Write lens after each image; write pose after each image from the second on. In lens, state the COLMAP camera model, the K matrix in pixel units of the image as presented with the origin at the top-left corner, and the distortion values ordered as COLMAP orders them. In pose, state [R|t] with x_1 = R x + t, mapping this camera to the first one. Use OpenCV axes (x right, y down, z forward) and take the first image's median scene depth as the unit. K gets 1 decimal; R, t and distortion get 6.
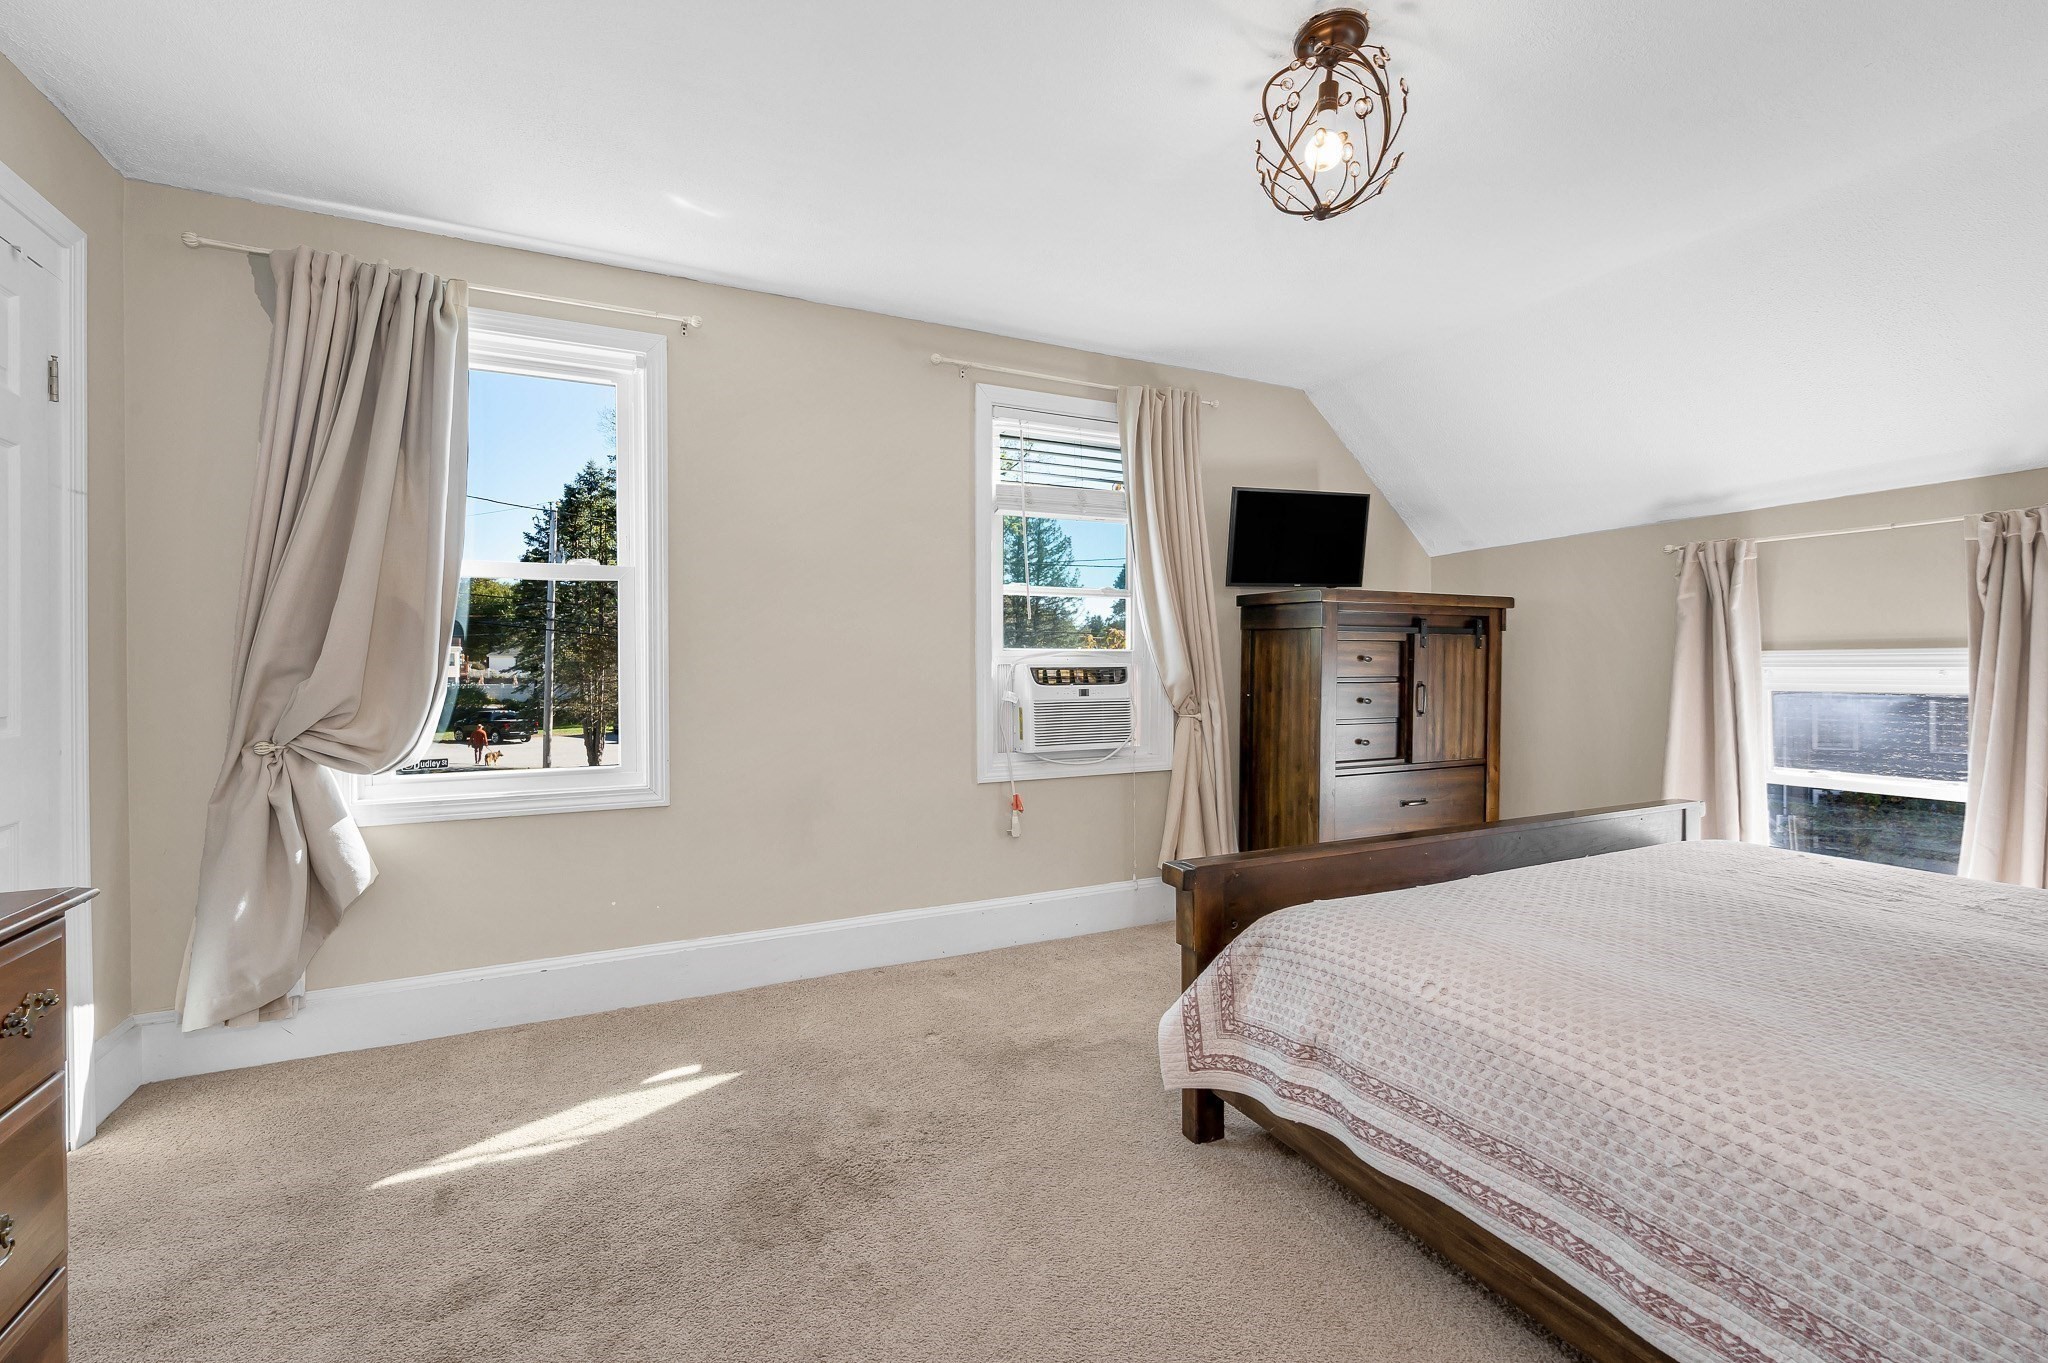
lens RADIAL K [[856.7, 0, 1031.2], [0, 856.7, 671.9], [0, 0, 1]] dist [-0.001998, 0.000523]
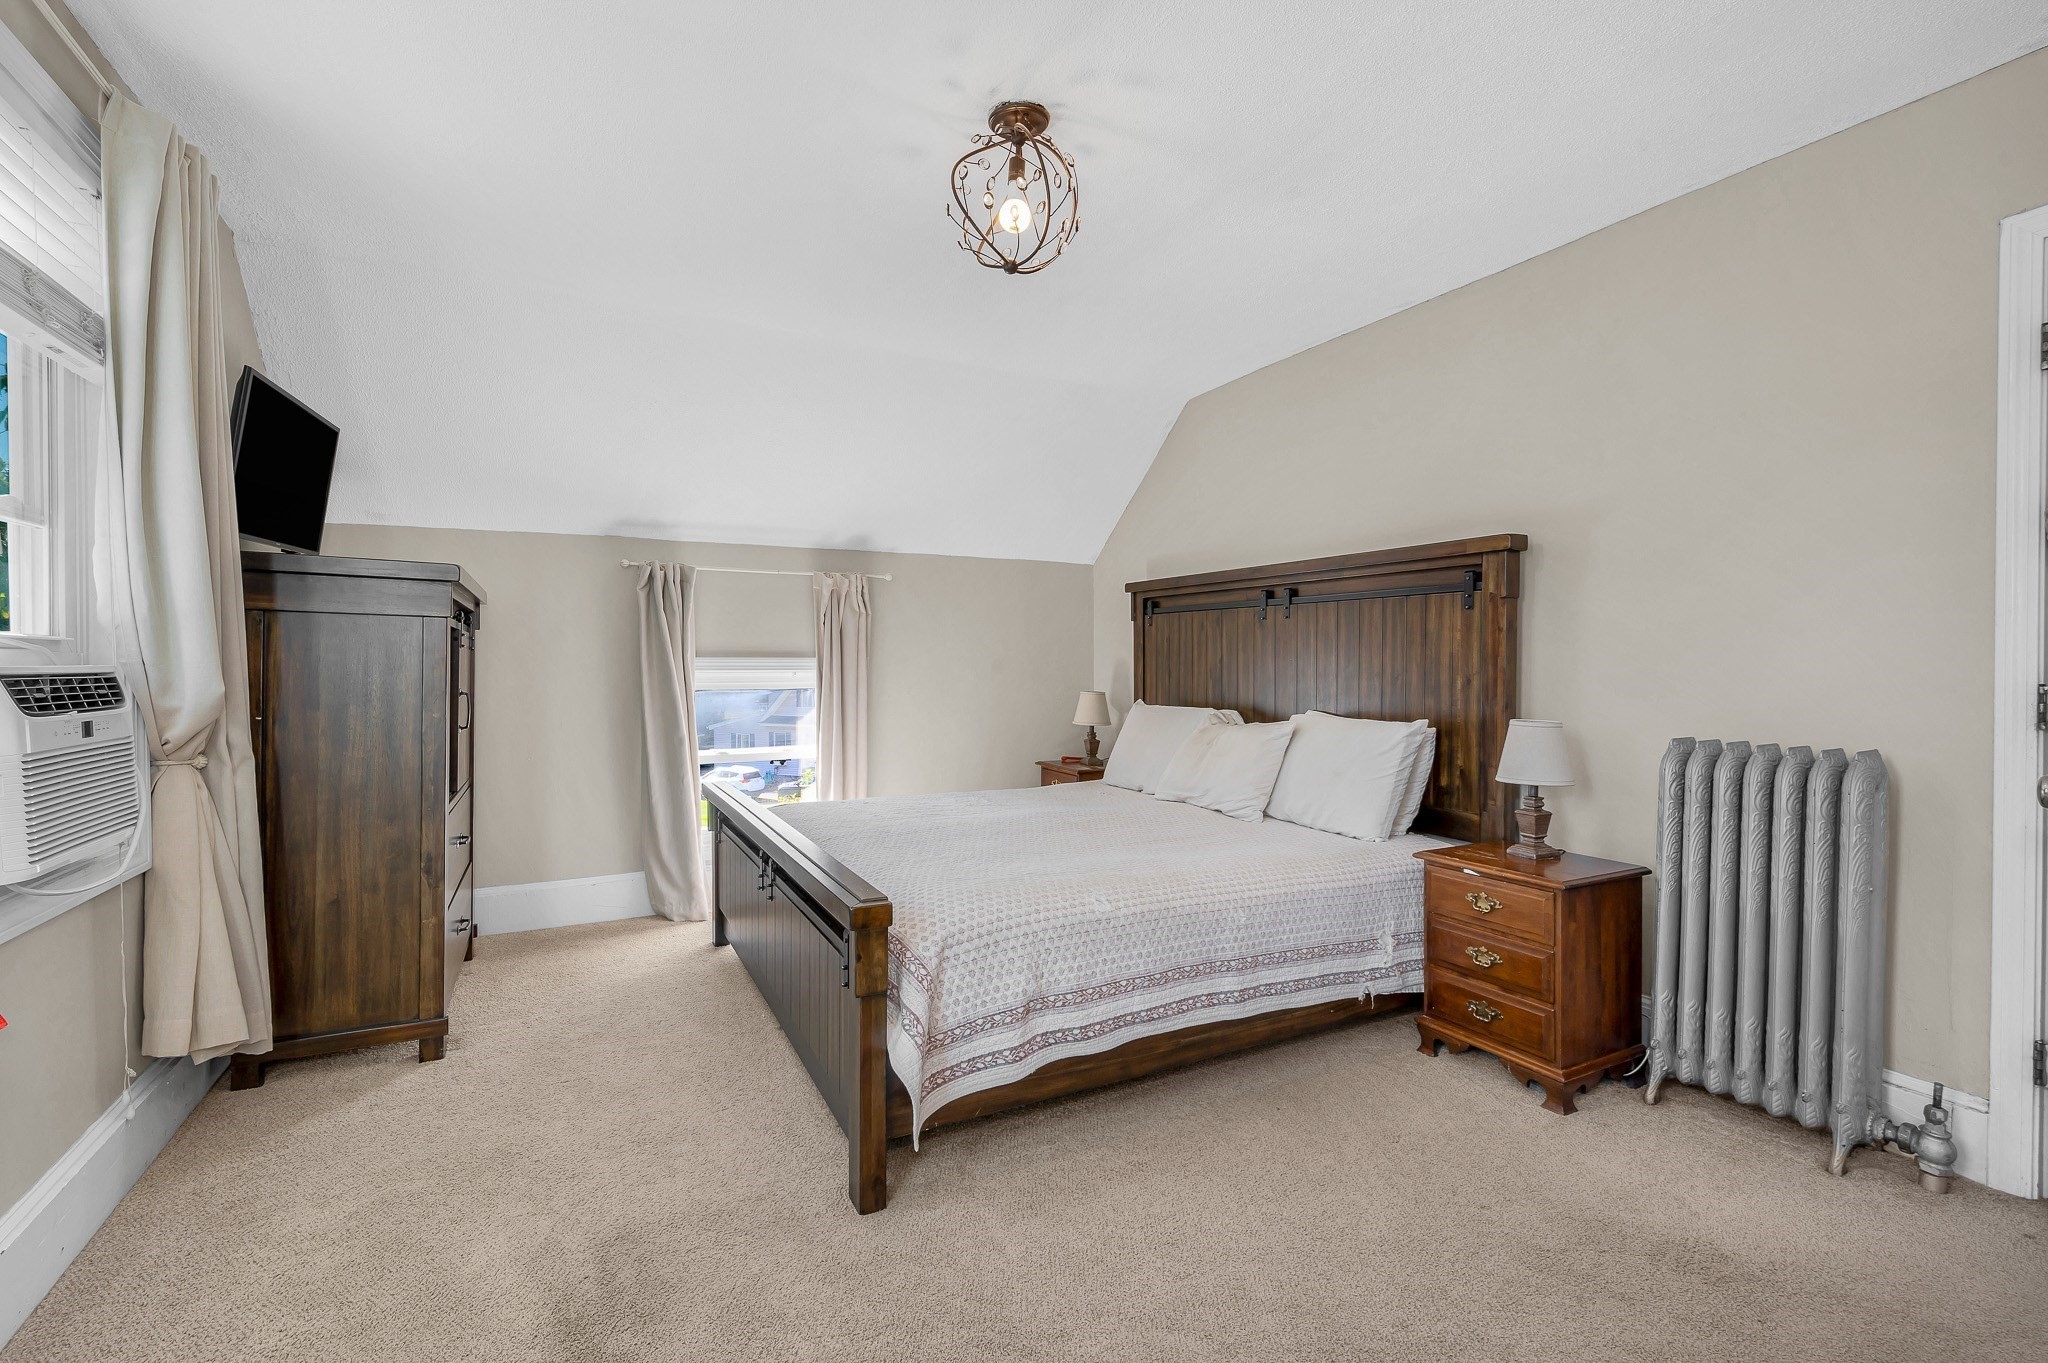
lens RADIAL K [[923.1, 0, 1036.7], [0, 923.1, 679.4], [0, 0, 1]] dist [-0.010999, -0.000356]
pose [[-0.042681, -0.009945, 0.999039, -0.867011], [0.007344, 0.999920, 0.010268, -0.006633], [-0.999062, 0.007775, -0.042605, 1.000153]]
